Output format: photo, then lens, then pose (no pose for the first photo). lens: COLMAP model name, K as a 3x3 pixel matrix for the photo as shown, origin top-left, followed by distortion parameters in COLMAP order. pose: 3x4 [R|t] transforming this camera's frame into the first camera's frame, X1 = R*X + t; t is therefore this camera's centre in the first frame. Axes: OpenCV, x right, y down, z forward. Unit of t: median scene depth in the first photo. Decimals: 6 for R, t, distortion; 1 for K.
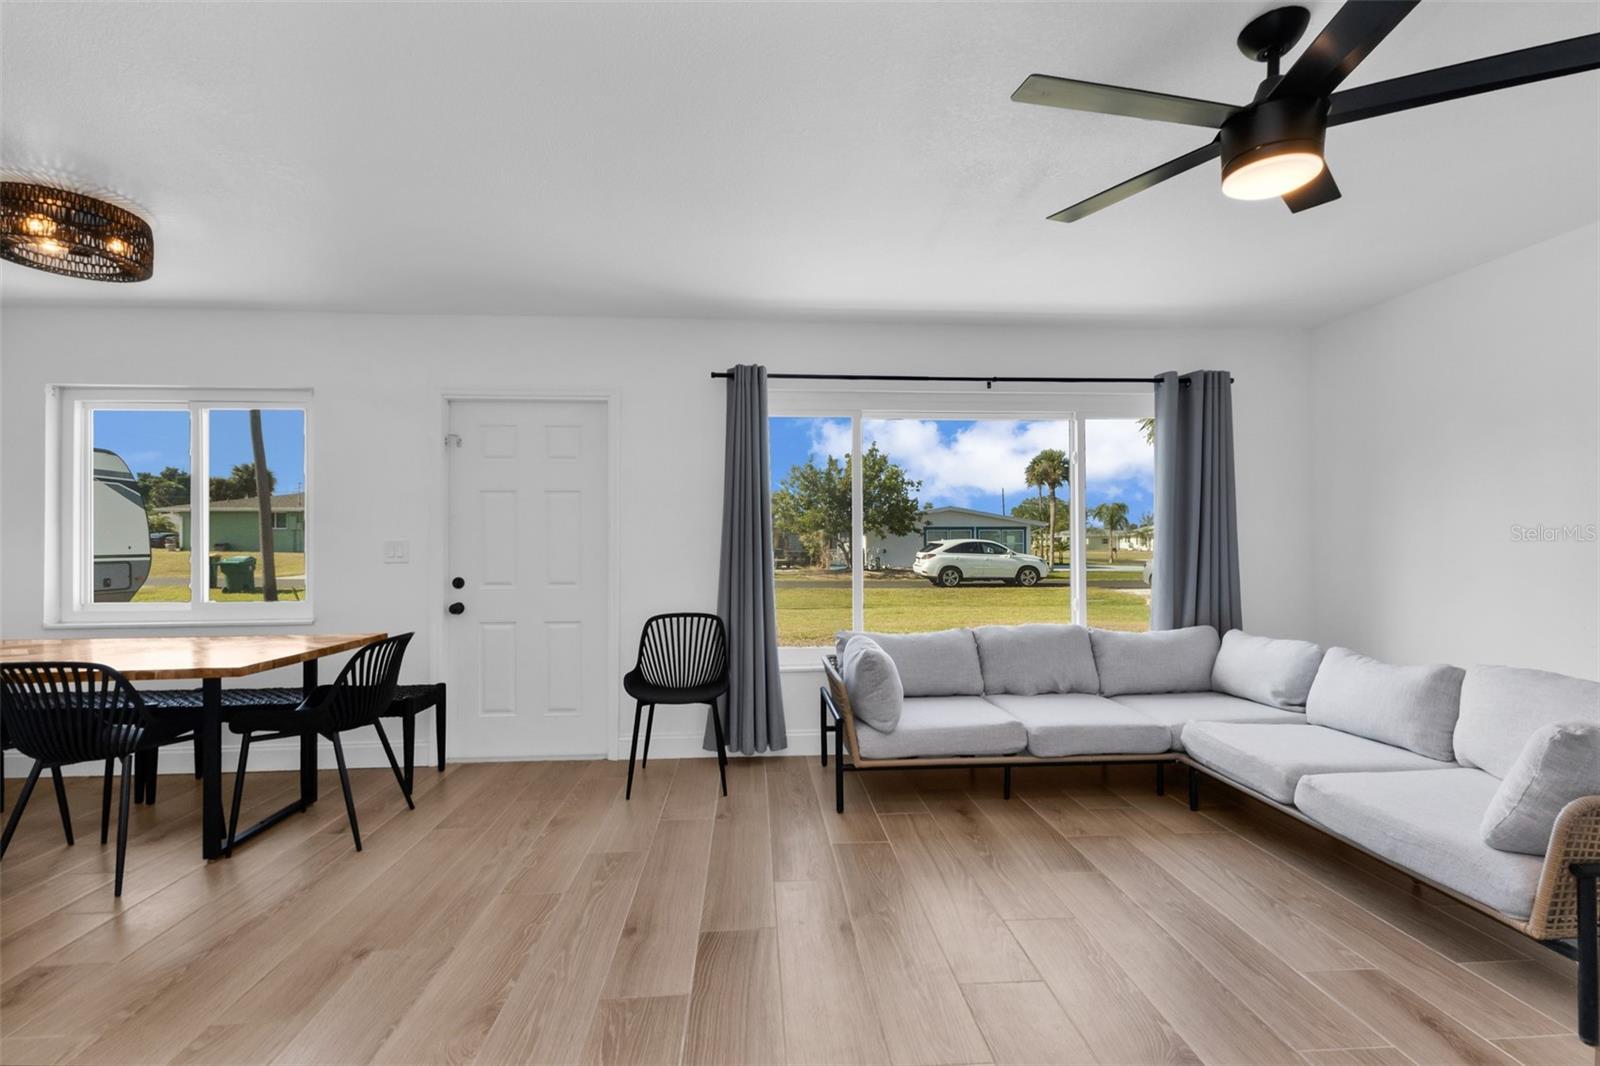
lens RADIAL K [[707.0, 0, 794.0], [0, 707.0, 544.1], [0, 0, 1]] dist [0.011872, -0.002836]
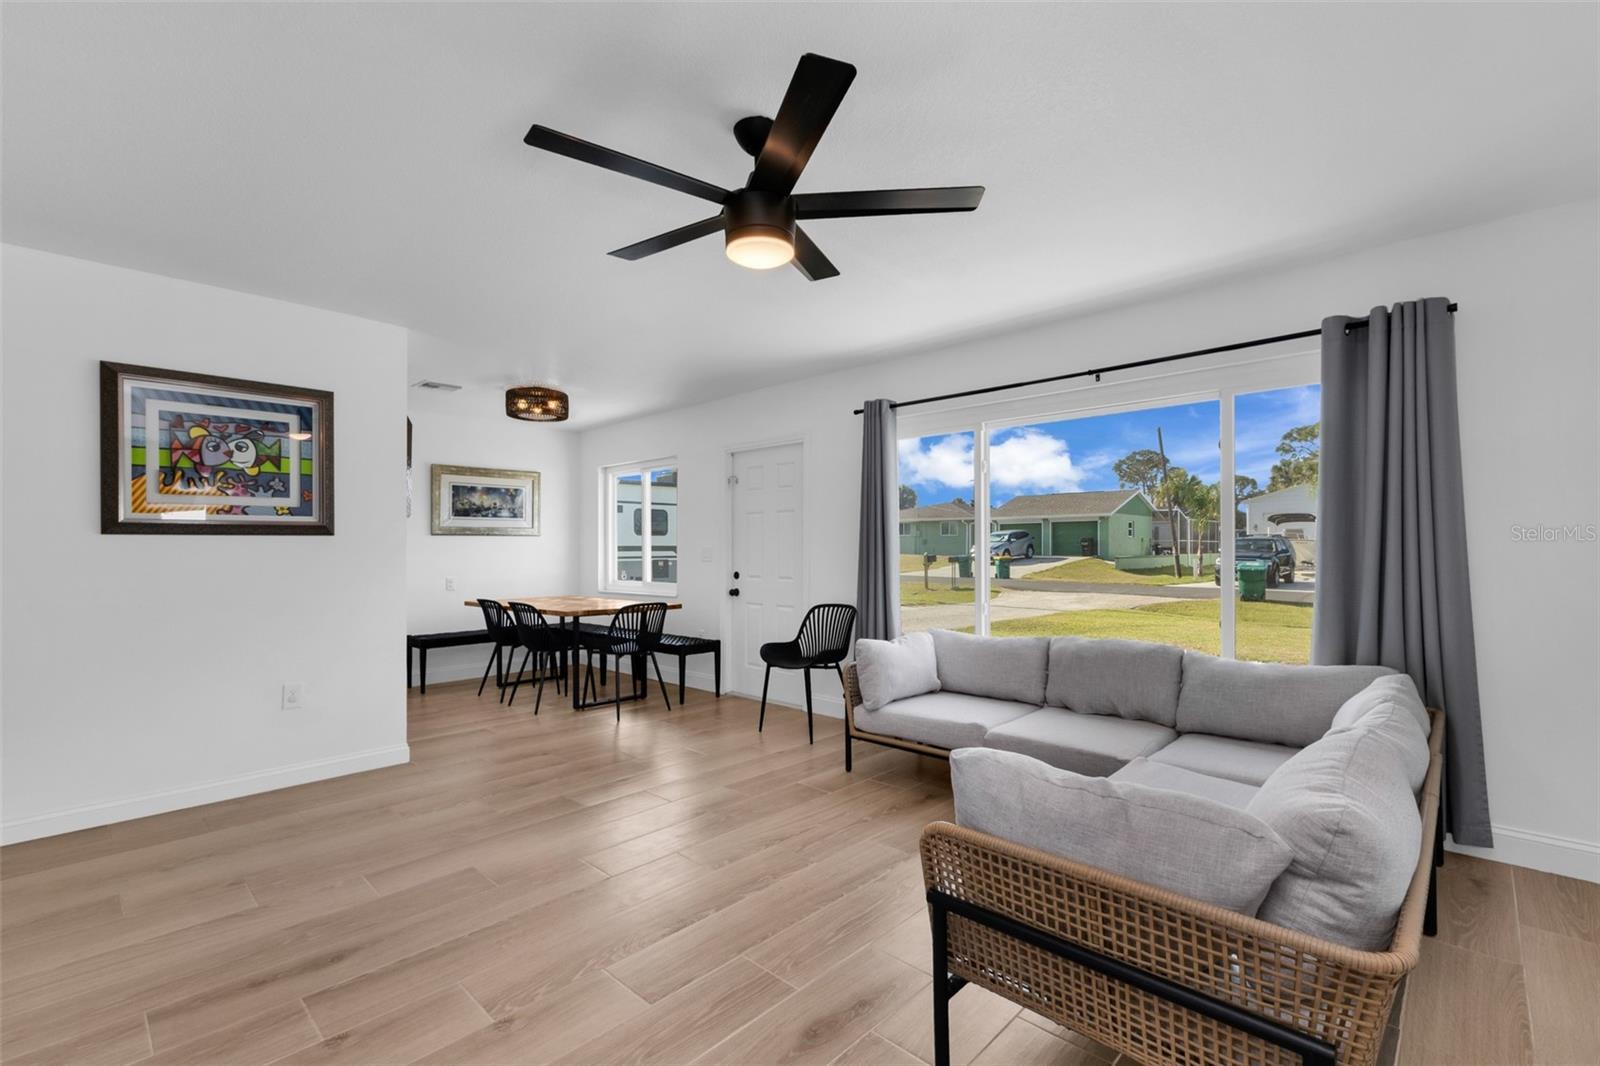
lens RADIAL K [[707.0, 0, 801.5], [0, 707.0, 544.0], [0, 0, 1]] dist [0.011872, -0.002836]
pose [[0.675857, -0.003446, -0.737025, 0.751163], [0.003304, 0.999993, -0.001646, -0.008297], [0.737026, -0.001323, 0.675863, 0.098565]]
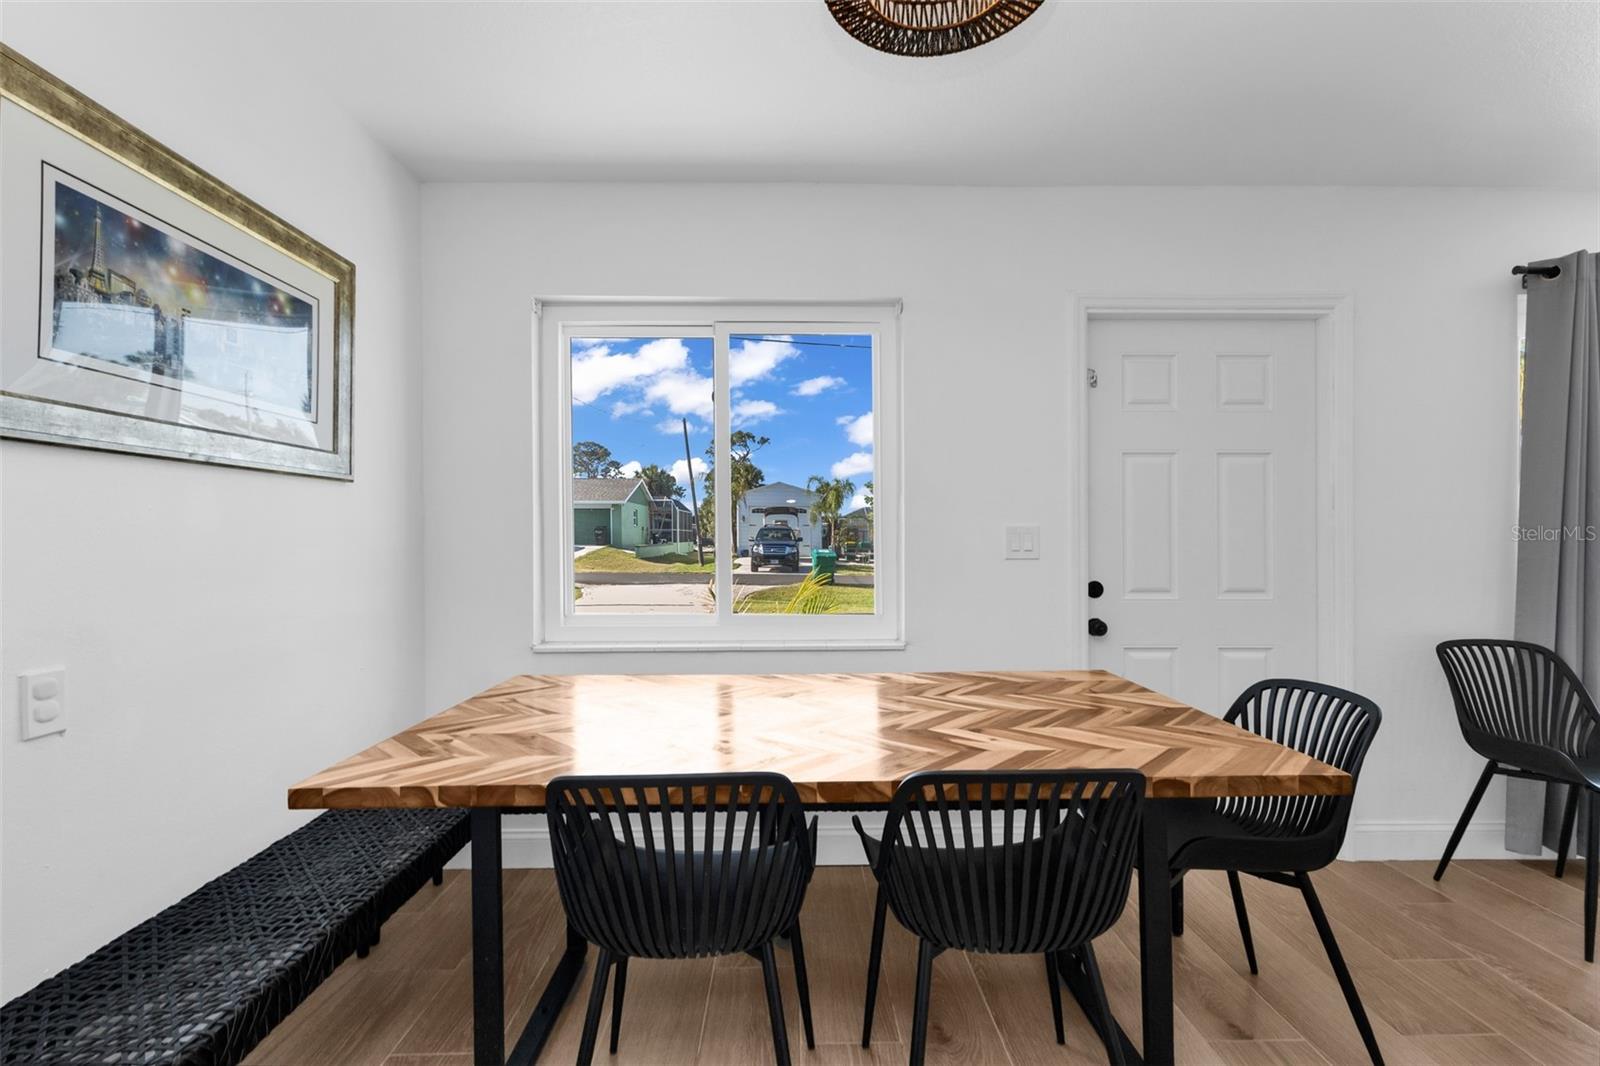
lens RADIAL K [[707.0, 0, 800.4], [0, 707.0, 549.1], [0, 0, 1]] dist [0.011872, -0.002836]
pose [[0.999061, 0.005774, -0.042932, -0.764060], [-0.004872, 0.999766, 0.021079, 0.003583], [0.043043, -0.020850, 0.998856, 0.325395]]
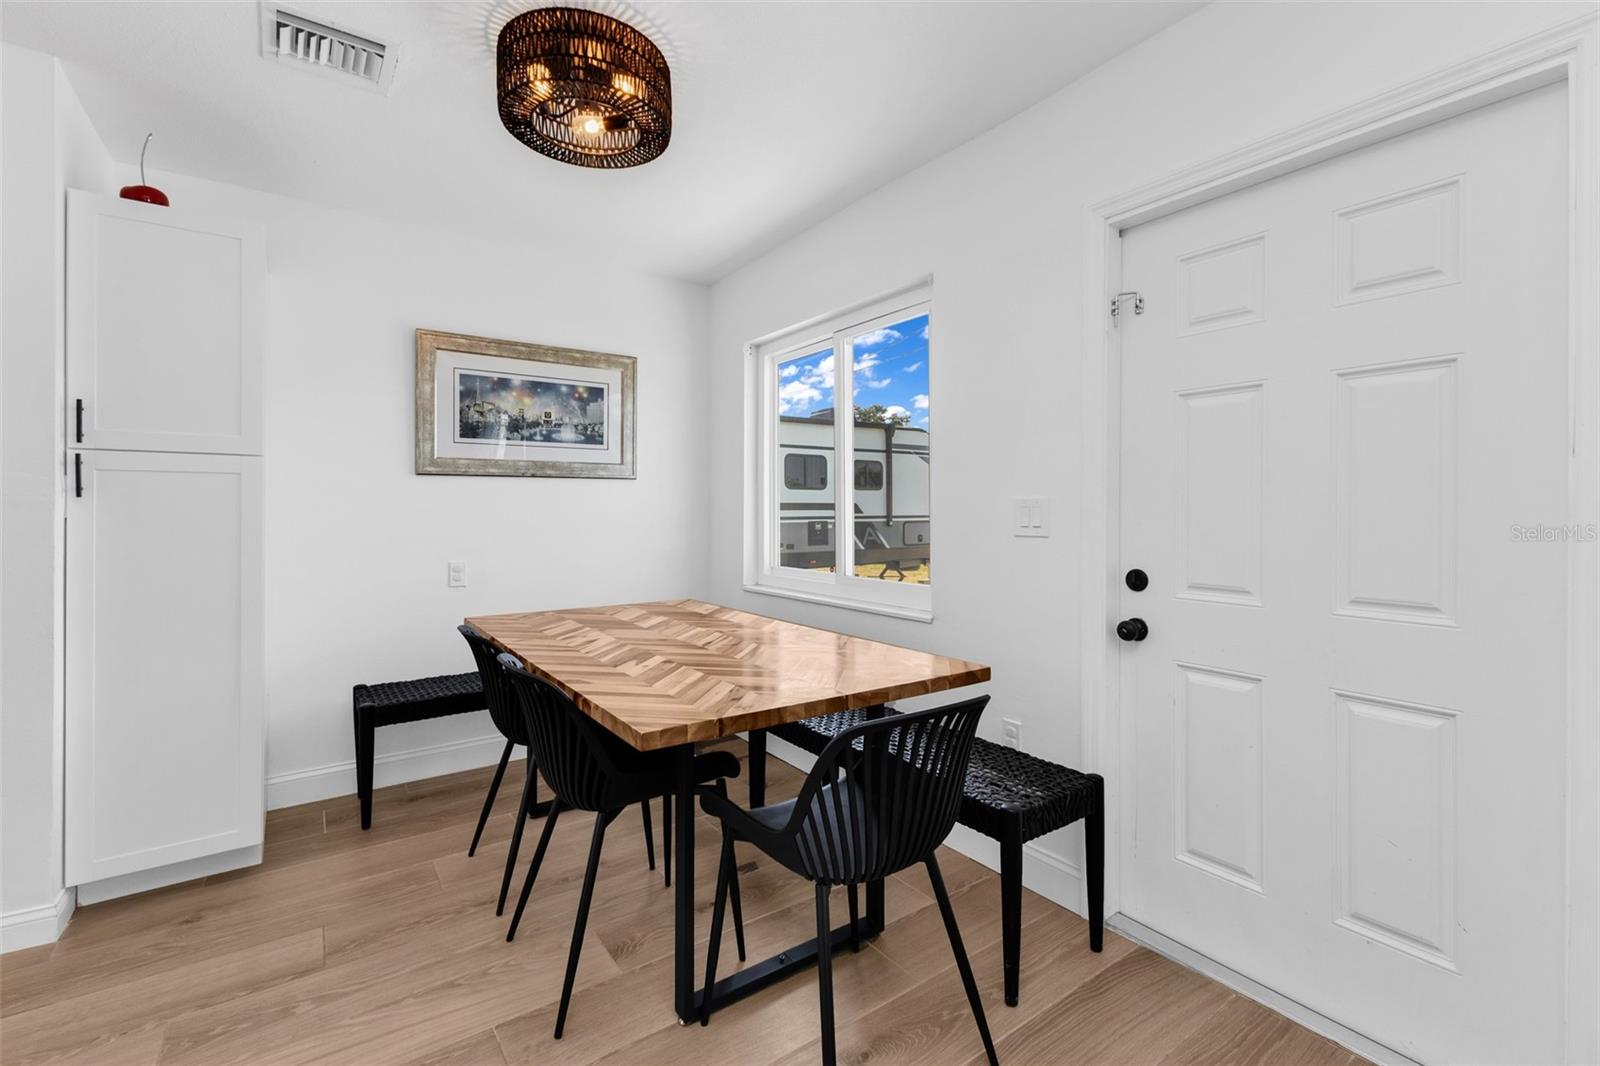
lens RADIAL K [[707.0, 0, 801.7], [0, 707.0, 504.2], [0, 0, 1]] dist [0.011872, -0.002836]
pose [[0.525869, -0.000630, -0.850565, -0.172470], [0.000850, 1.000000, -0.000215, -0.000243], [0.850565, -0.000610, 0.525869, 0.547904]]
